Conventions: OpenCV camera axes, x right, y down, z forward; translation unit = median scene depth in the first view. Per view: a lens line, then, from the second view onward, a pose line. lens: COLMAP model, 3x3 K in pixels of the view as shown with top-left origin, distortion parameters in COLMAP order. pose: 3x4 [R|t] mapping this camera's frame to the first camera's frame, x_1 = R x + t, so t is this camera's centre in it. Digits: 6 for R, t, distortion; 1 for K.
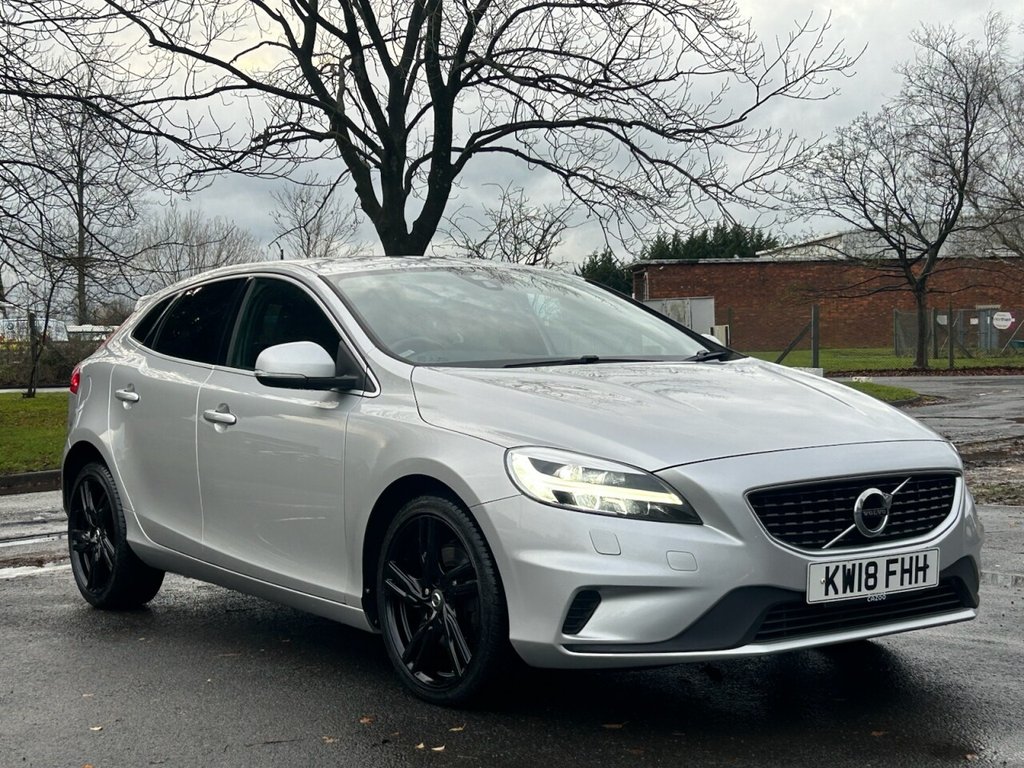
lens RADIAL K [[1539.6, 0, 513.7], [0, 1539.6, 387.7], [0, 0, 1]] dist [0.096305, 0.000000]
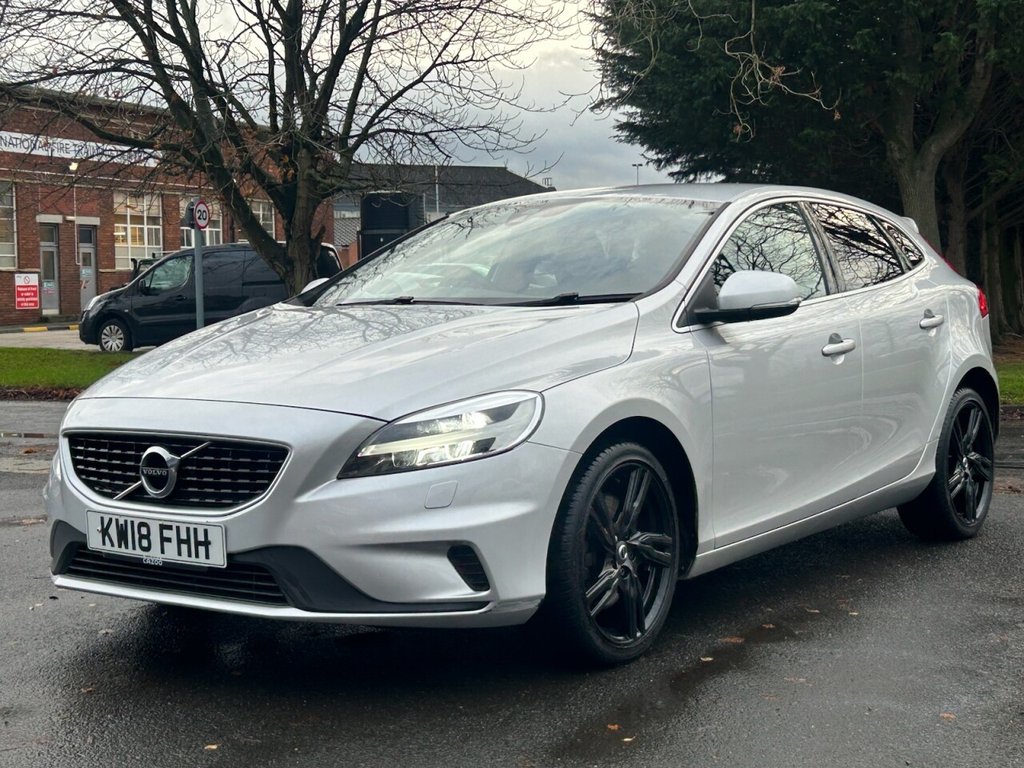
lens RADIAL K [[1539.6, 0, 514.4], [0, 1539.6, 381.0], [0, 0, 1]] dist [0.096305, 0.000000]
pose [[0.365401, 0.081124, -0.927308, 0.199799], [-0.018259, 0.996628, 0.079993, -0.009350], [0.930671, -0.012298, 0.365650, 0.143977]]
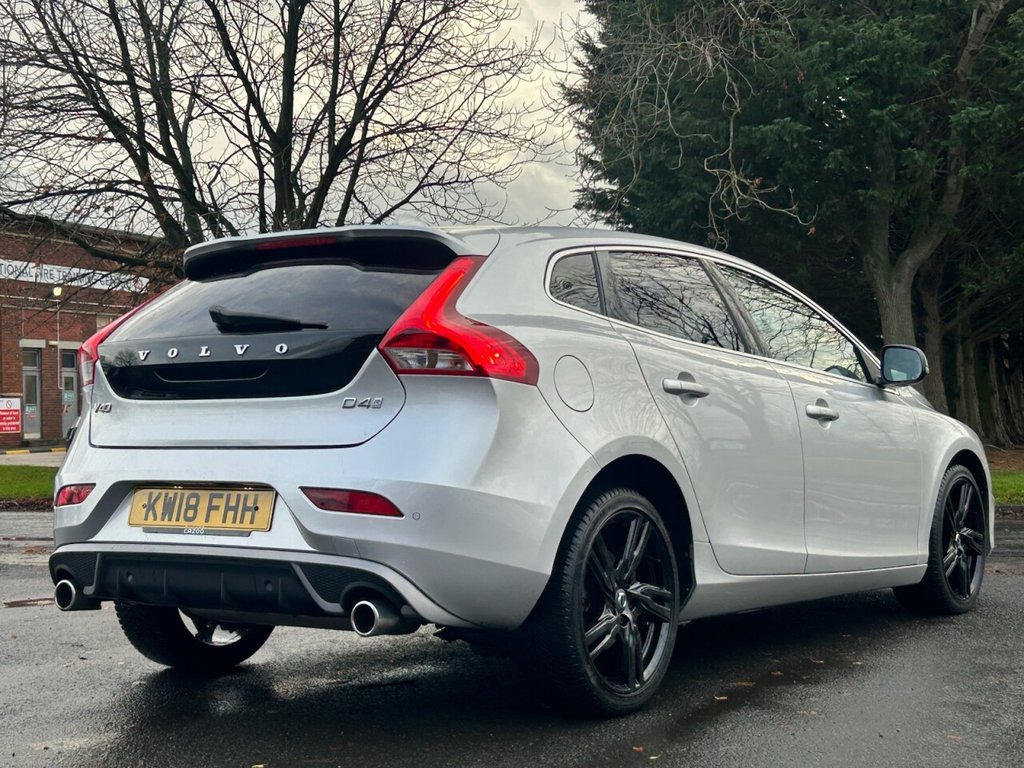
lens RADIAL K [[1539.6, 0, 516.5], [0, 1539.6, 406.7], [0, 0, 1]] dist [0.096305, 0.000000]
pose [[0.380575, 0.017476, -0.924585, 0.207056], [-0.012845, 0.999825, 0.013611, -0.001135], [0.924661, 0.006696, 0.380733, 0.135870]]
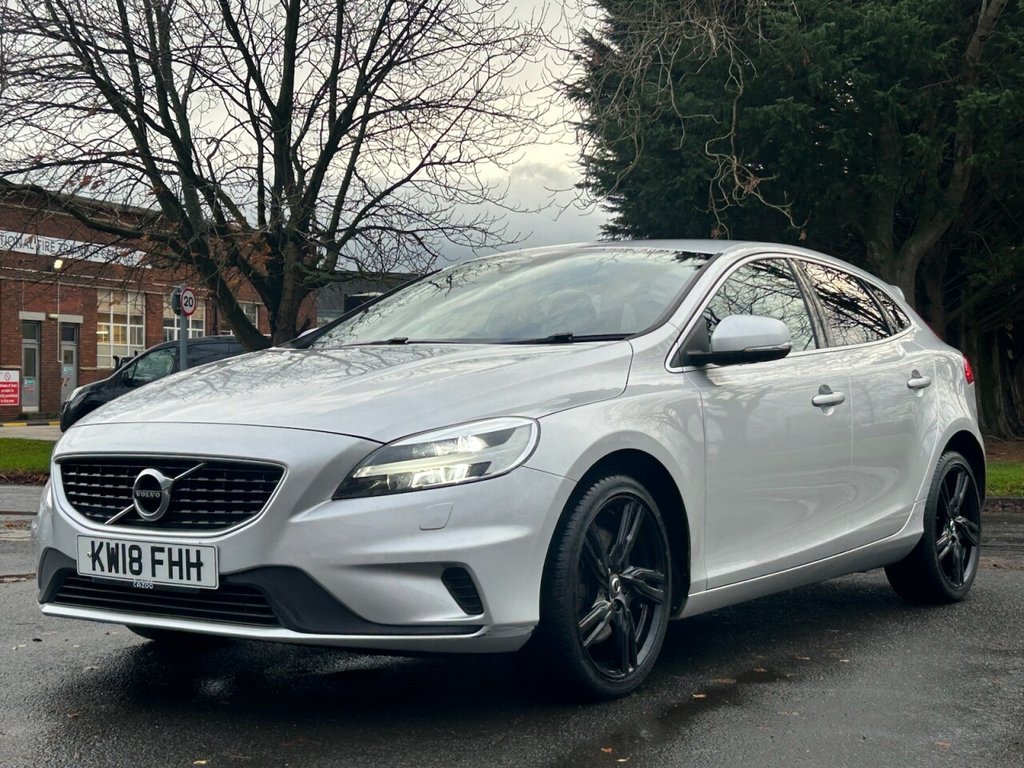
lens RADIAL K [[1539.6, 0, 517.5], [0, 1539.6, 393.6], [0, 0, 1]] dist [0.096305, 0.000000]
pose [[0.378660, 0.027365, -0.925131, 0.200230], [-0.031878, 0.999355, 0.016512, -0.000738], [0.924987, 0.023239, 0.379288, 0.142263]]
